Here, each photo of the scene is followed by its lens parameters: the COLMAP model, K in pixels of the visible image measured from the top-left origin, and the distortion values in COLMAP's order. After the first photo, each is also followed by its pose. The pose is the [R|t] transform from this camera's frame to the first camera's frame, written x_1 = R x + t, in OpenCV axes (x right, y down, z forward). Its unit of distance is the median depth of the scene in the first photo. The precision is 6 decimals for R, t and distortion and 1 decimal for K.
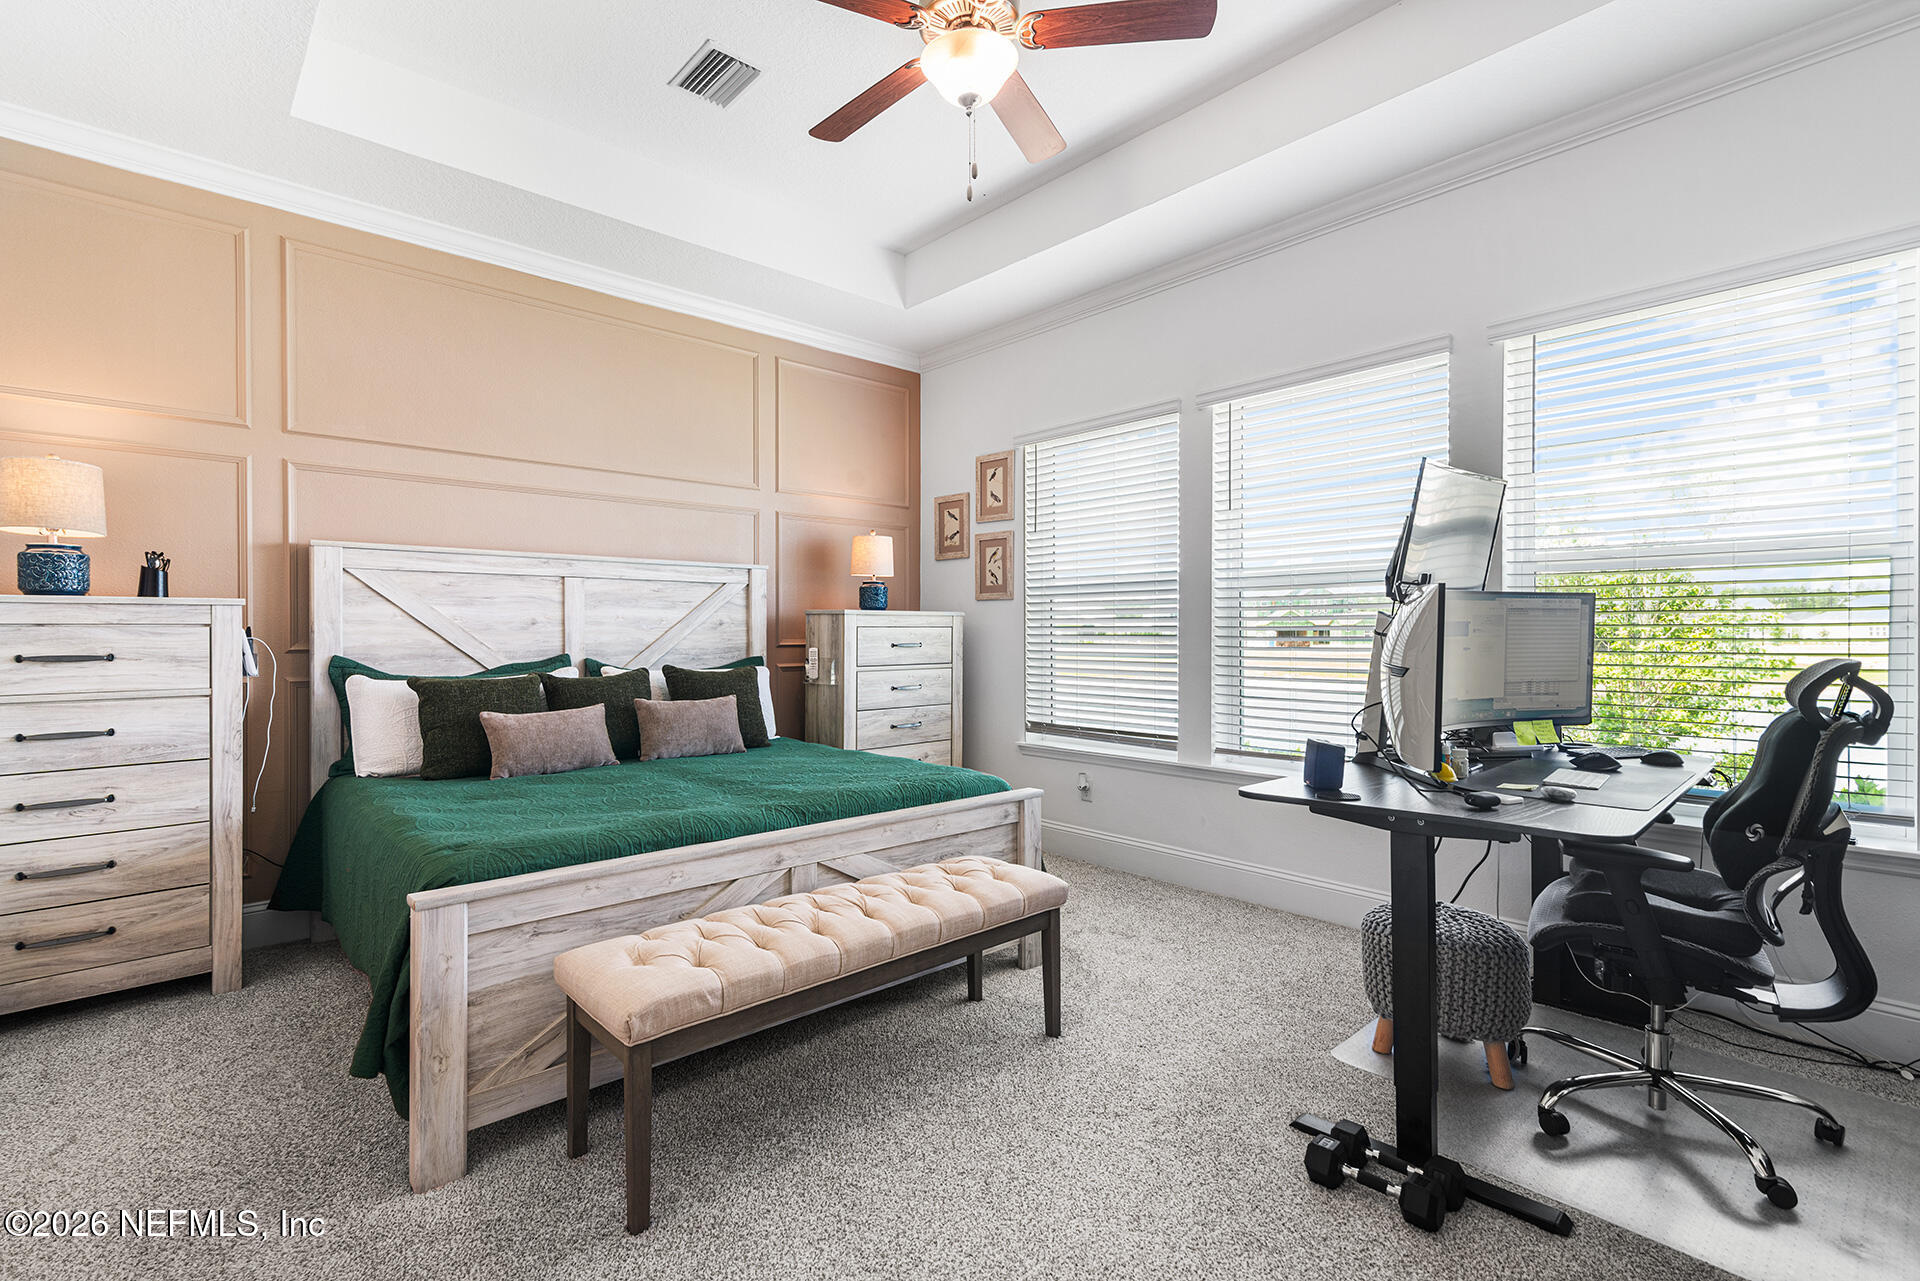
lens RADIAL K [[873.6, 0, 954.3], [0, 873.6, 629.9], [0, 0, 1]] dist [0.011600, -0.000234]
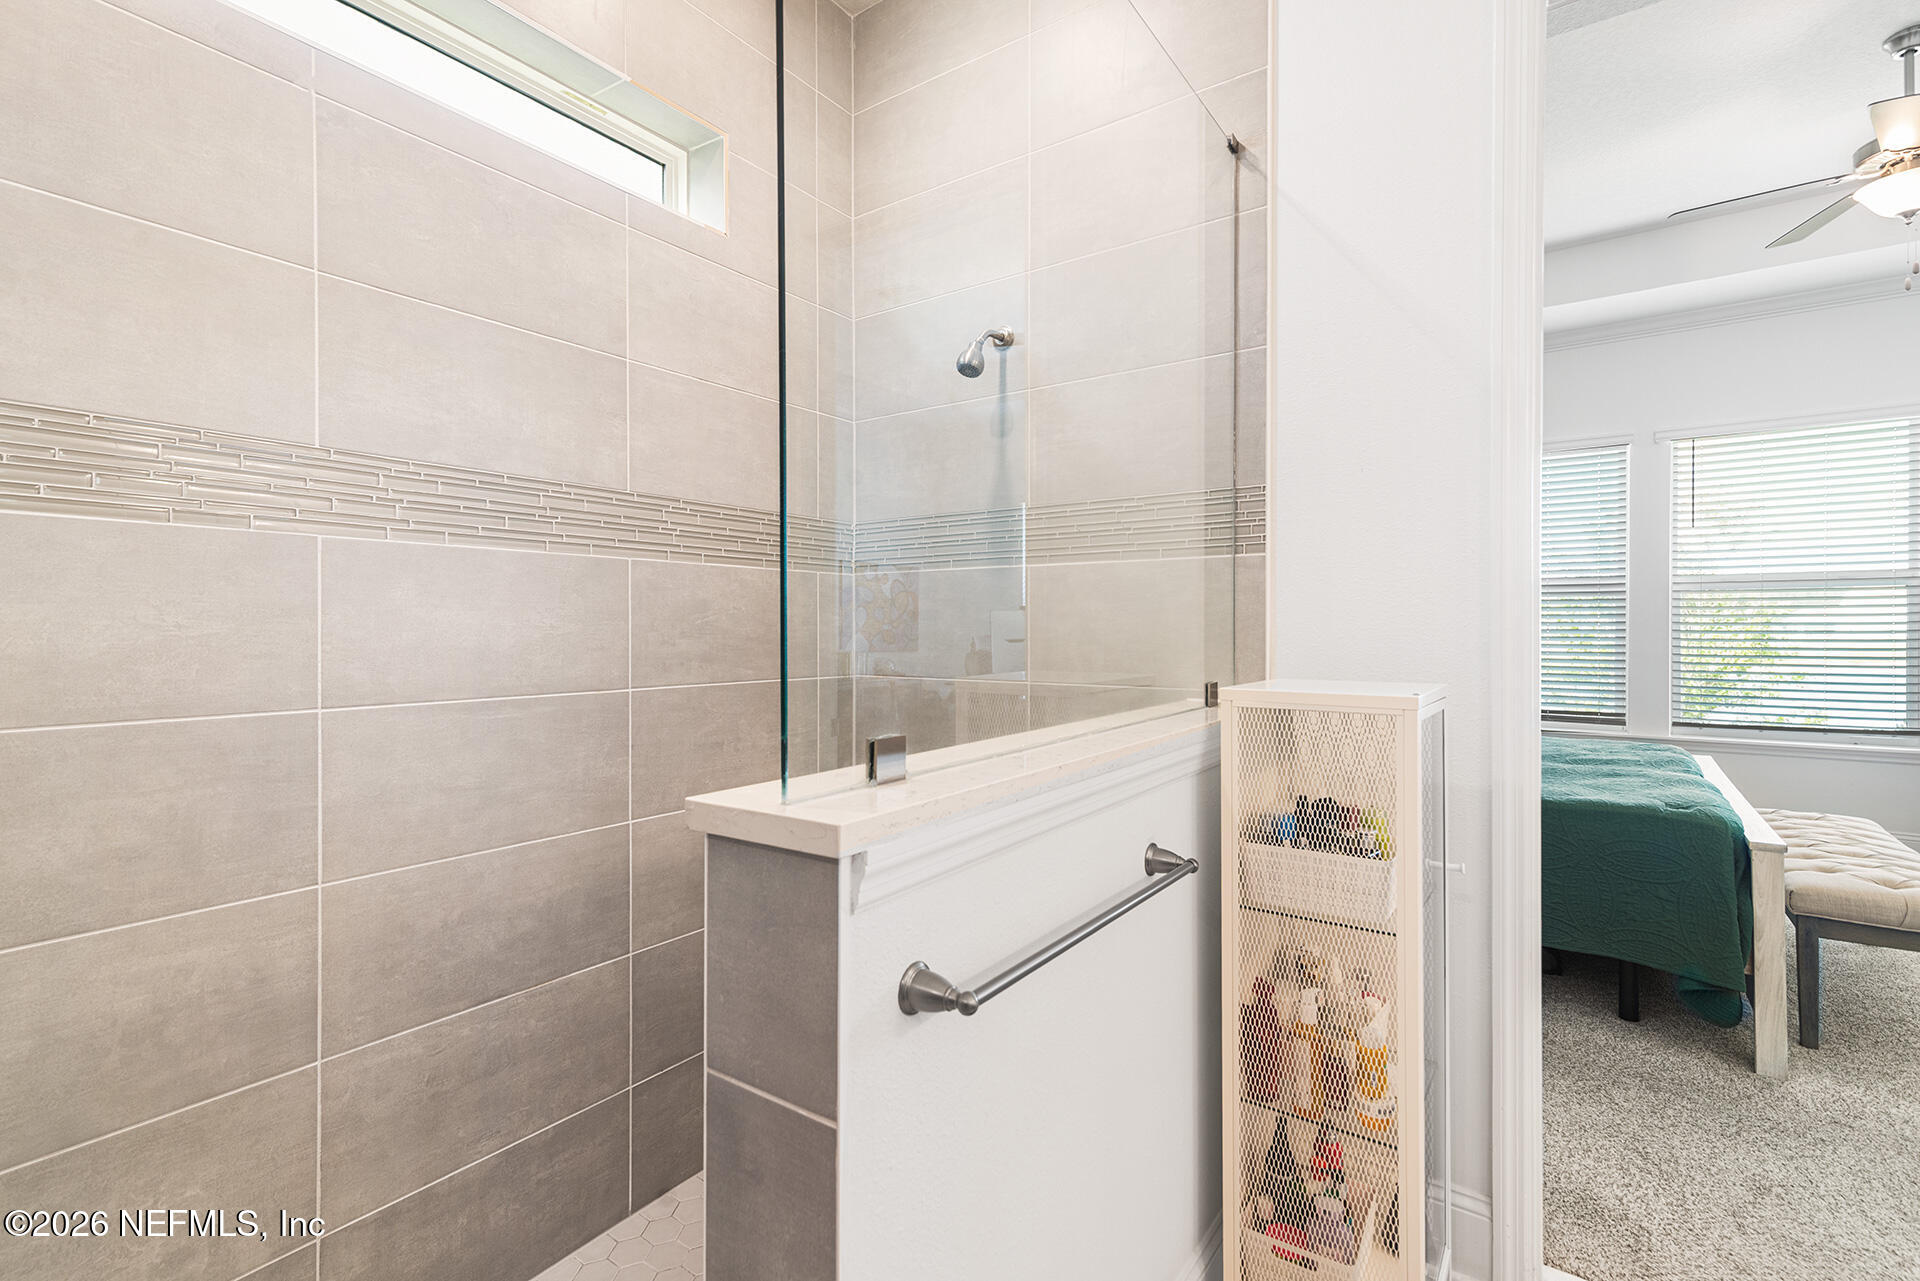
lens RADIAL K [[873.6, 0, 954.3], [0, 873.6, 629.9], [0, 0, 1]] dist [0.011600, -0.000234]
pose [[0.977179, -0.001134, 0.212414, -0.813279], [0.000743, 0.999998, 0.001918, 0.002110], [-0.212415, -0.001716, 0.977178, 0.003052]]
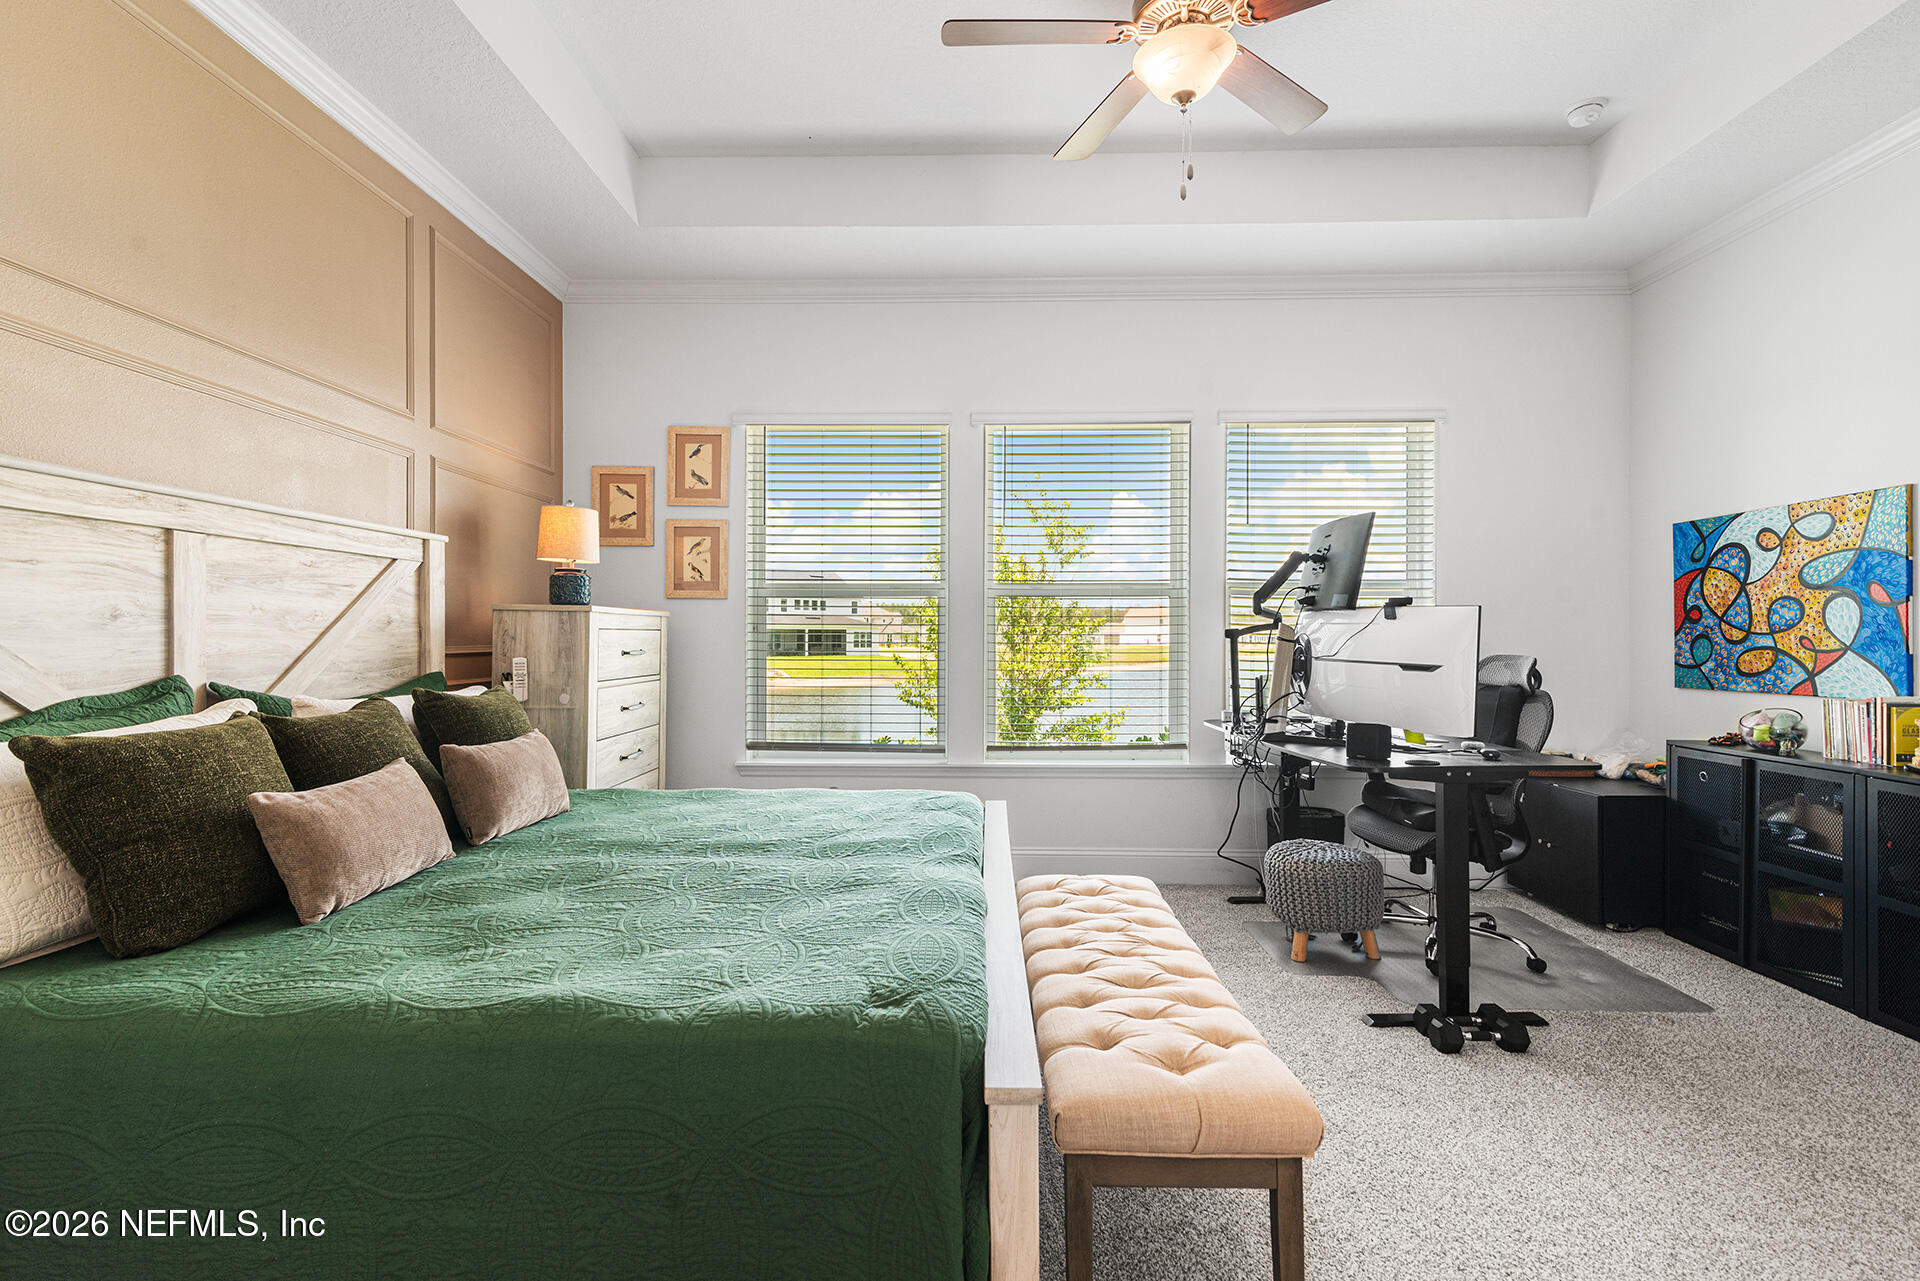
lens RADIAL K [[873.6, 0, 954.3], [0, 873.6, 629.9], [0, 0, 1]] dist [0.011600, -0.000234]
pose [[0.691314, 0.008729, 0.722502, -0.427634], [-0.005405, 0.999962, -0.006910, 0.000976], [-0.722534, 0.000872, 0.691334, 0.248766]]
